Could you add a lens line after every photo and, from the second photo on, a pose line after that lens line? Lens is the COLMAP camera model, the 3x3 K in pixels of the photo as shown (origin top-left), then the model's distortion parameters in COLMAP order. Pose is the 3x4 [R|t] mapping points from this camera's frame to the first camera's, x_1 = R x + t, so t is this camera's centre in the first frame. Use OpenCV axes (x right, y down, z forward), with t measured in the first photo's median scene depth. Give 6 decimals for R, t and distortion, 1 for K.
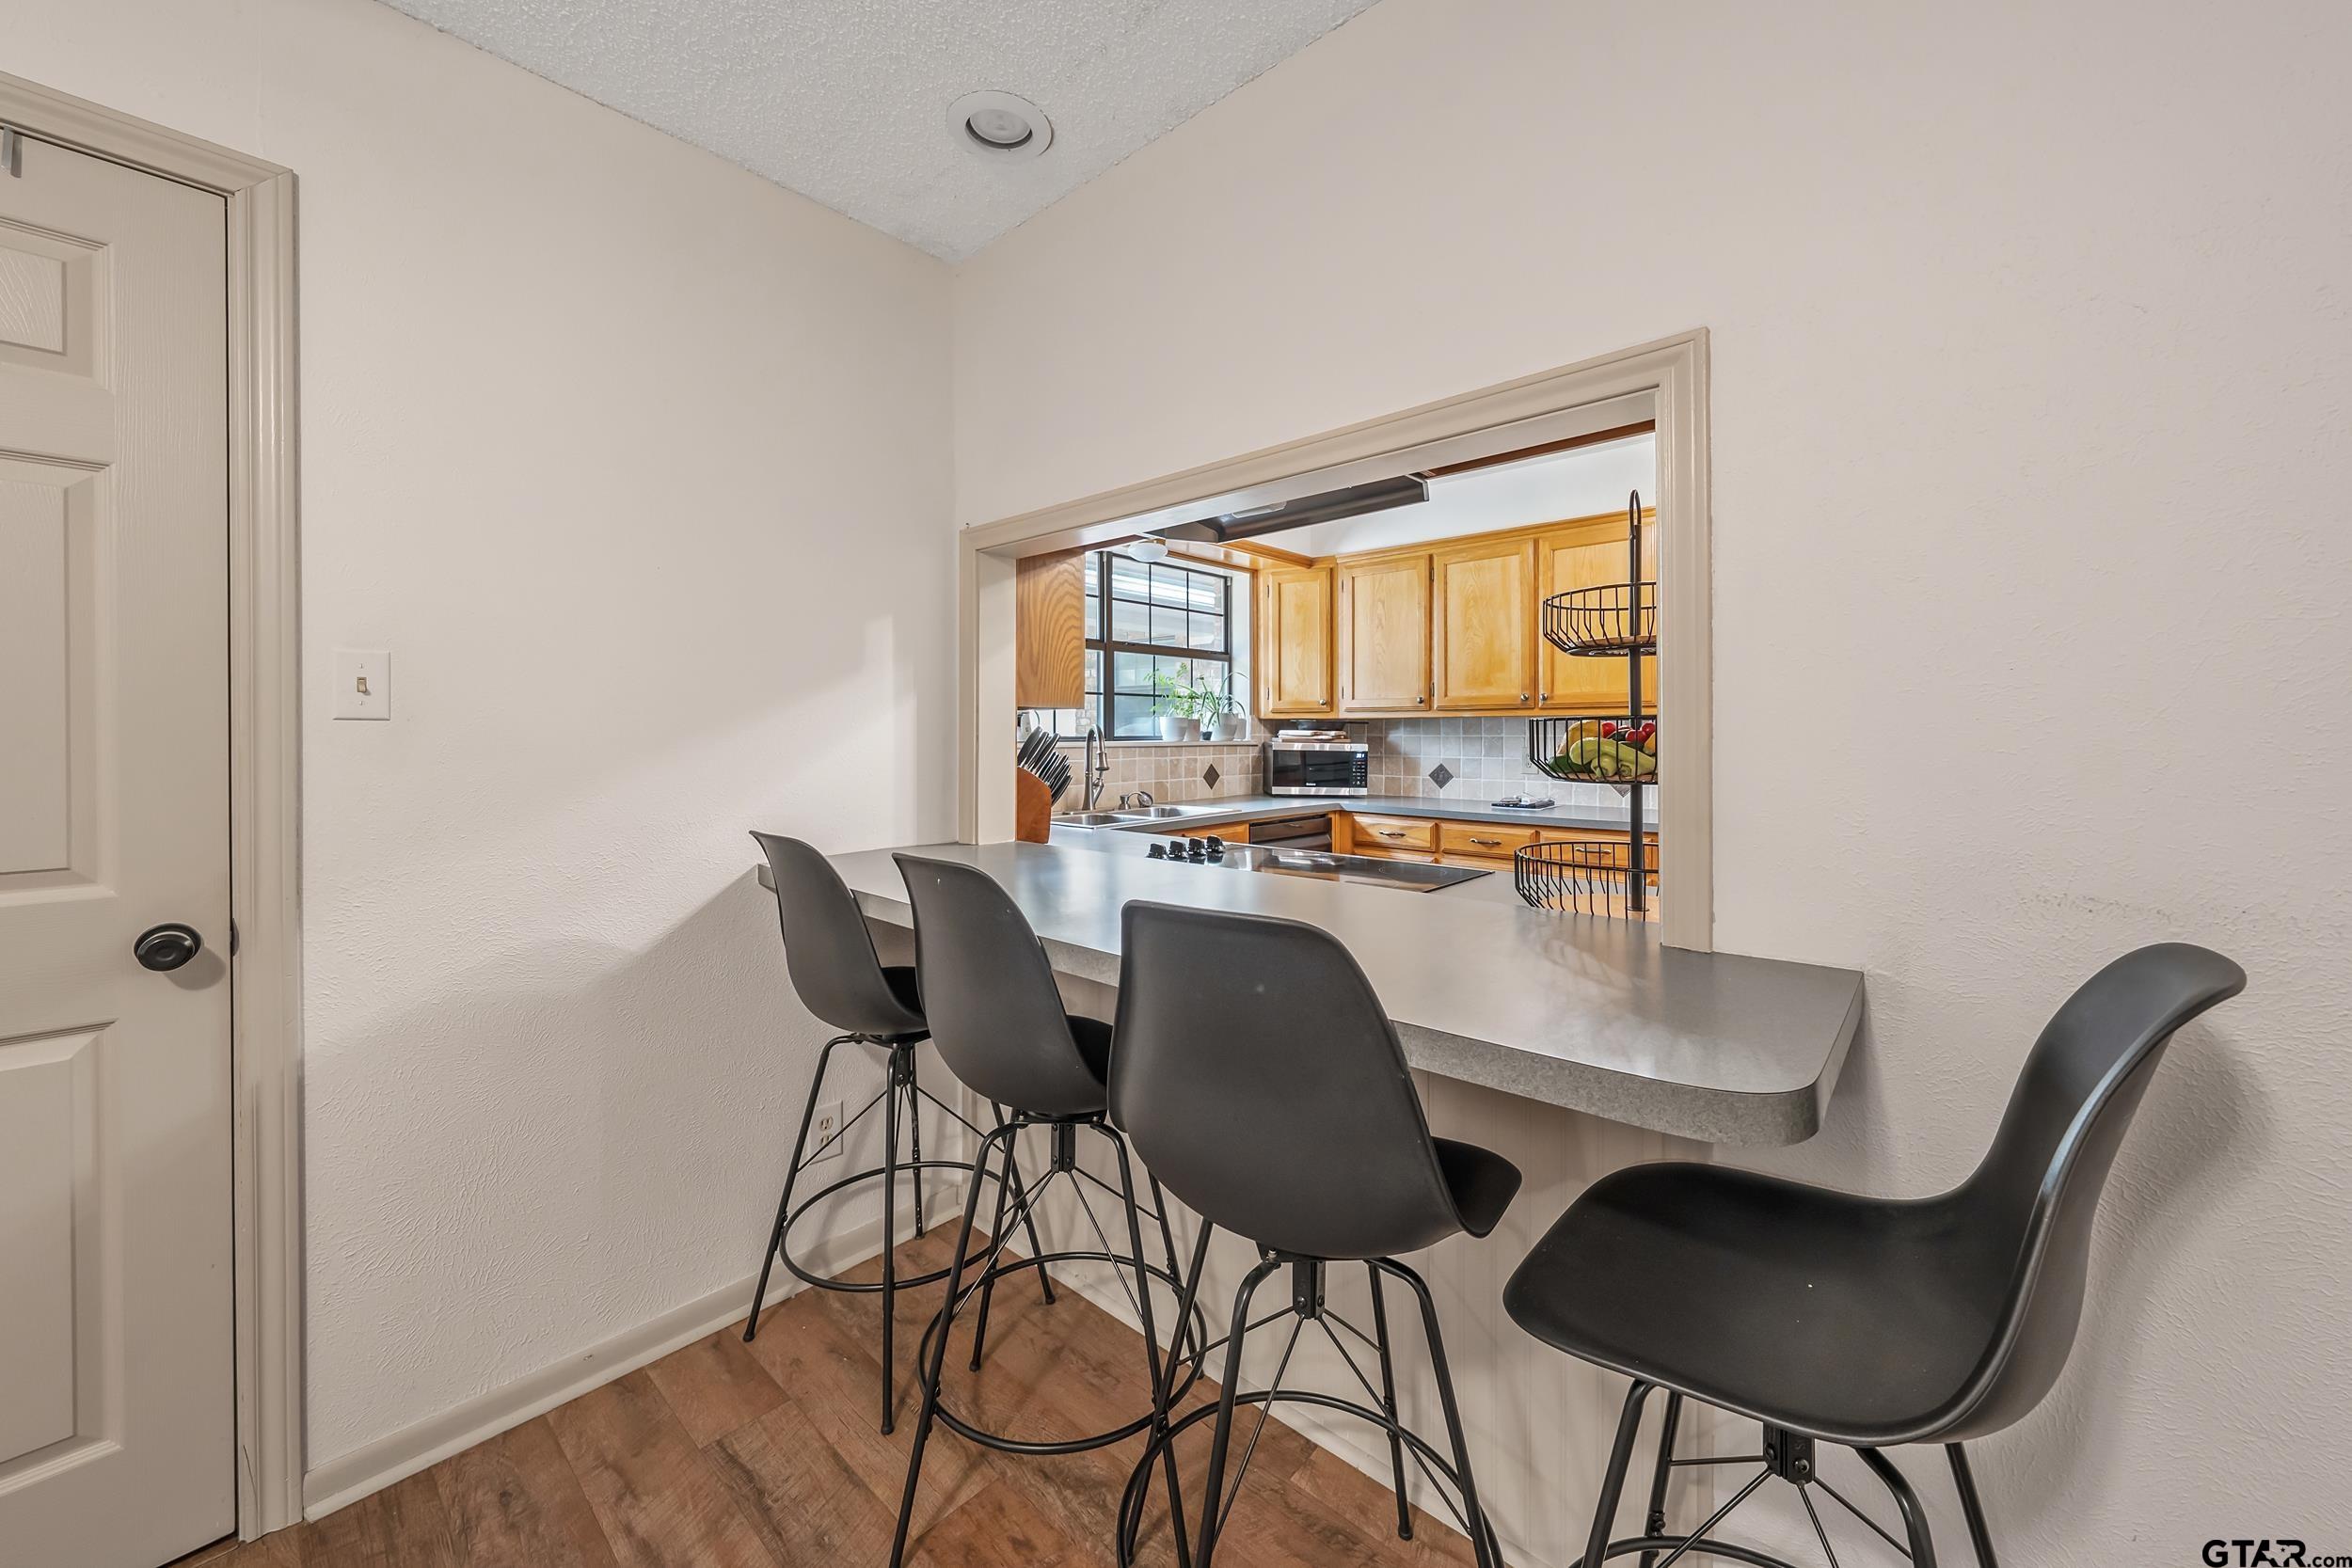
lens RADIAL K [[875.3, 0, 1139.5], [0, 875.3, 738.4], [0, 0, 1]] dist [-0.001350, -0.000229]
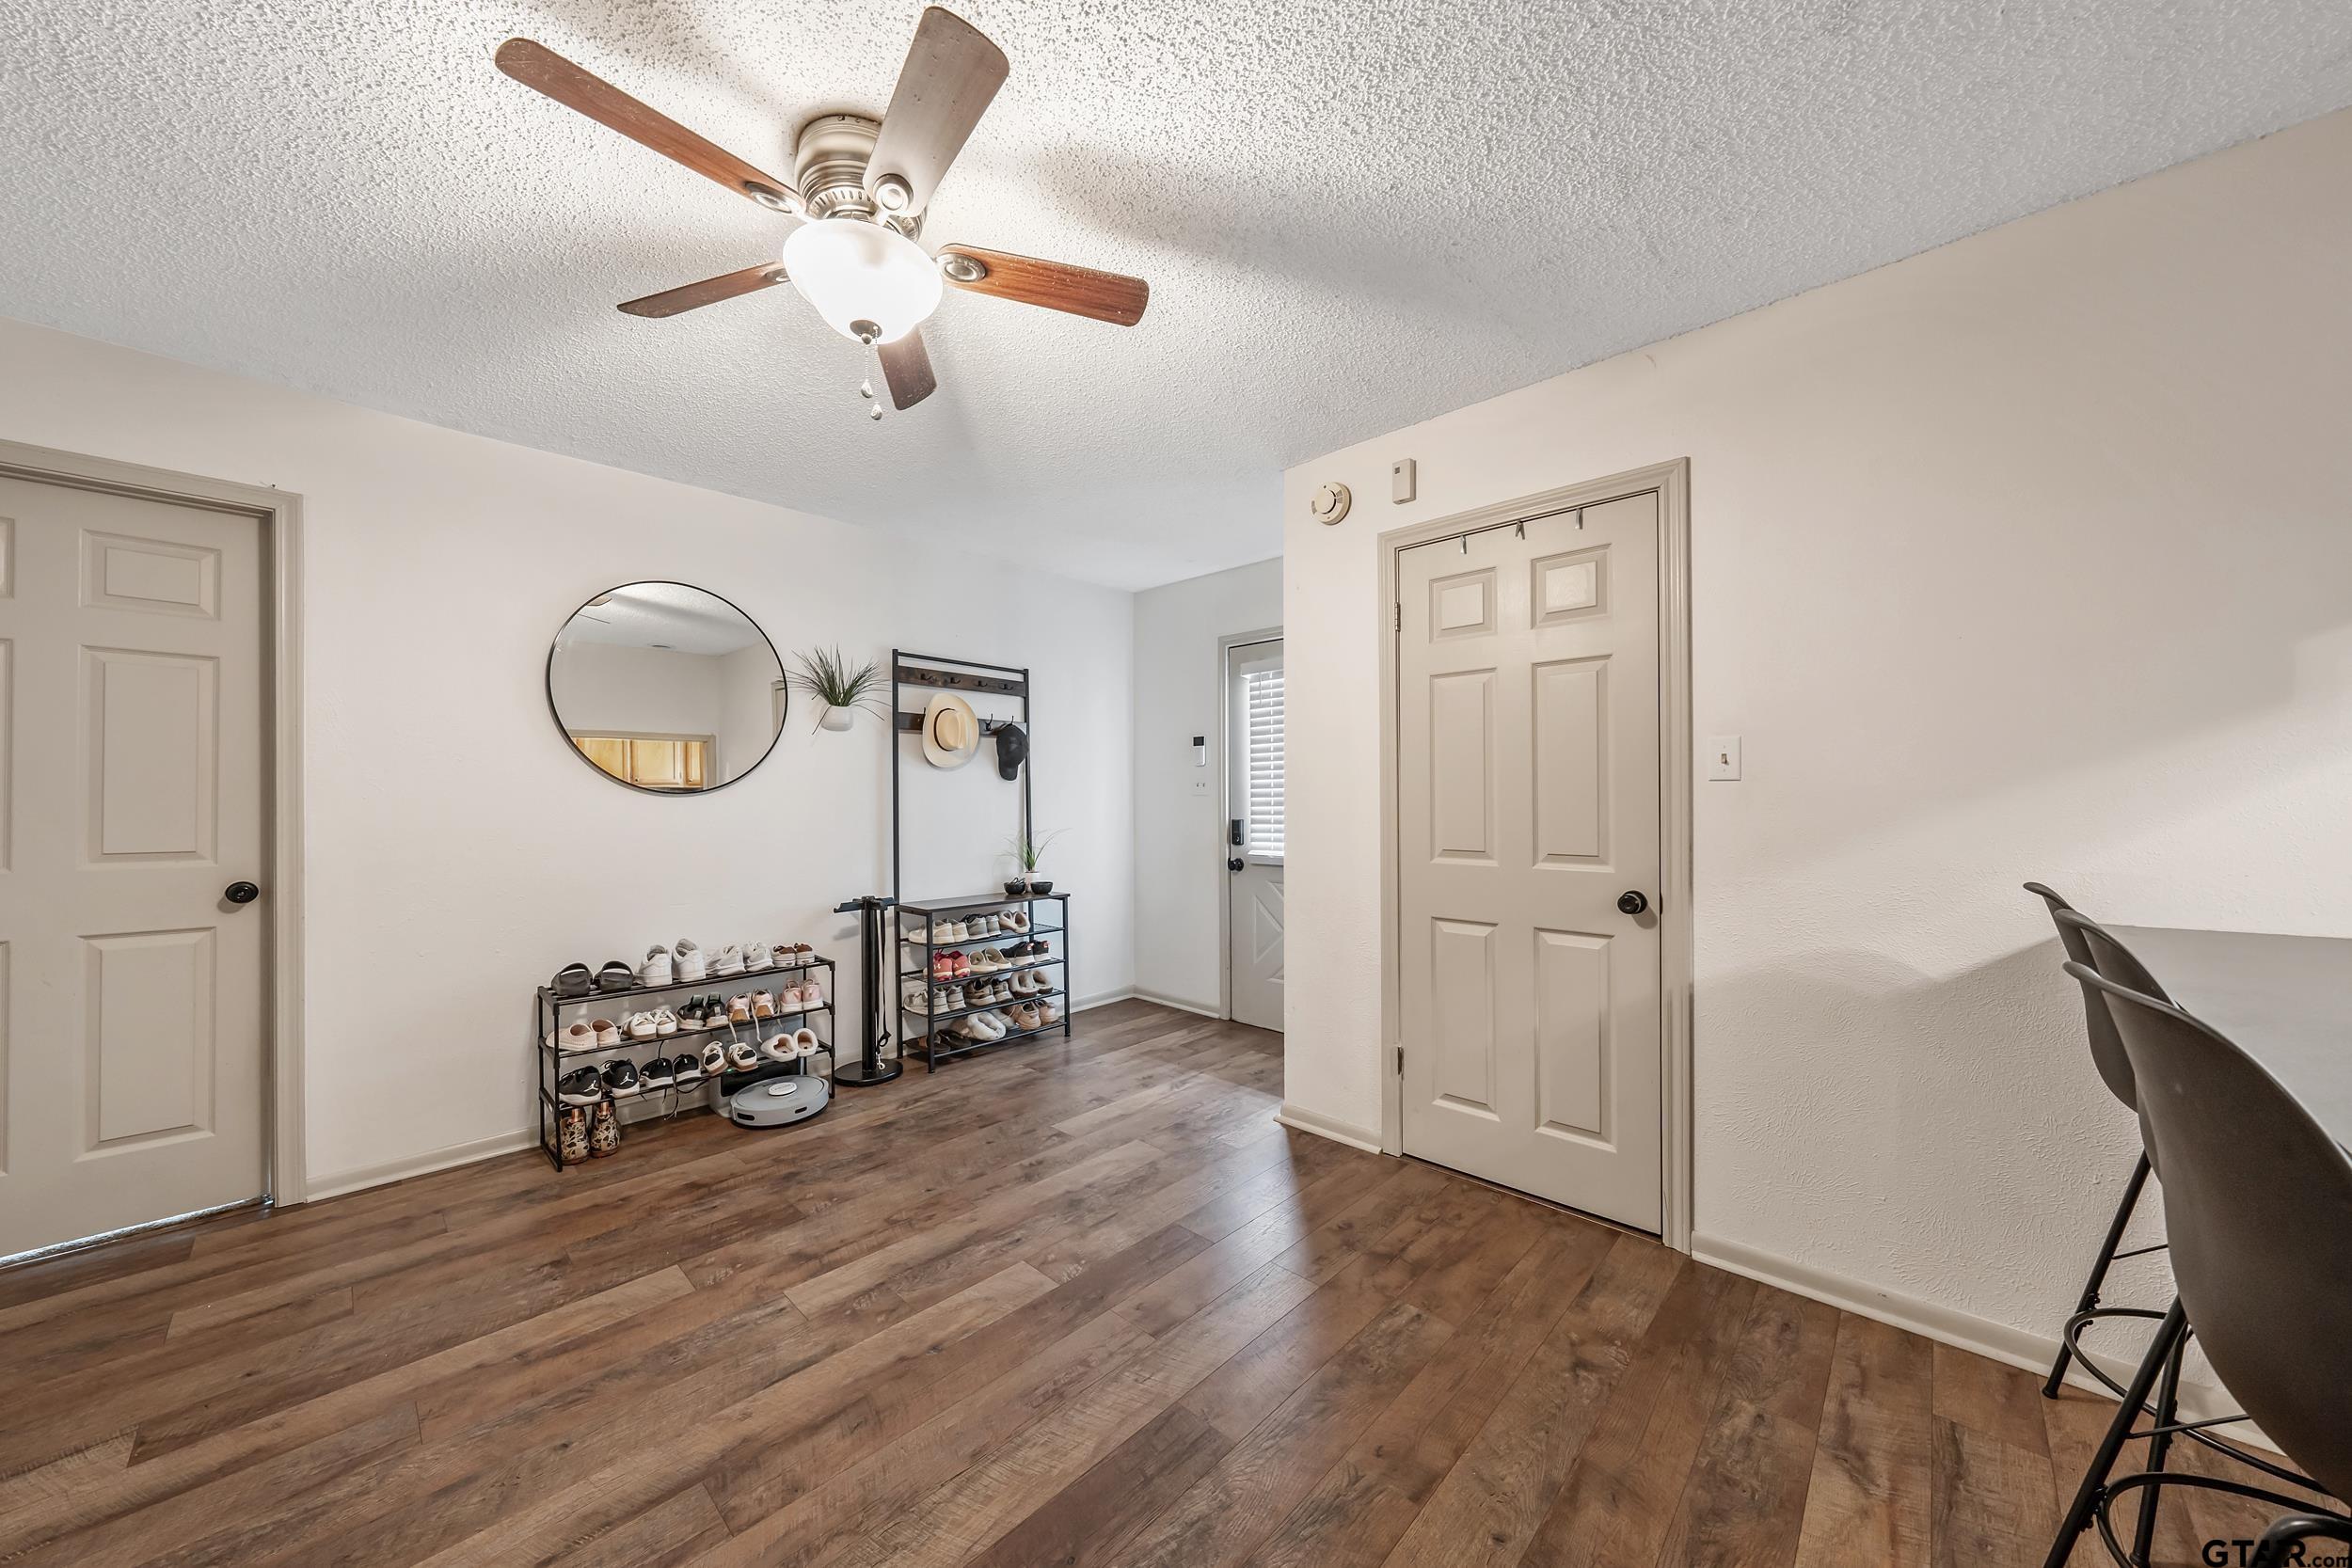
lens RADIAL K [[811.2, 0, 1179.8], [0, 811.2, 791.9], [0, 0, 1]] dist [-0.000060, 0.000001]
pose [[-0.009333, -0.002220, -0.999954, 0.596382], [0.004267, 0.999988, -0.002260, -0.001996], [0.999947, -0.004288, -0.009323, 0.030028]]
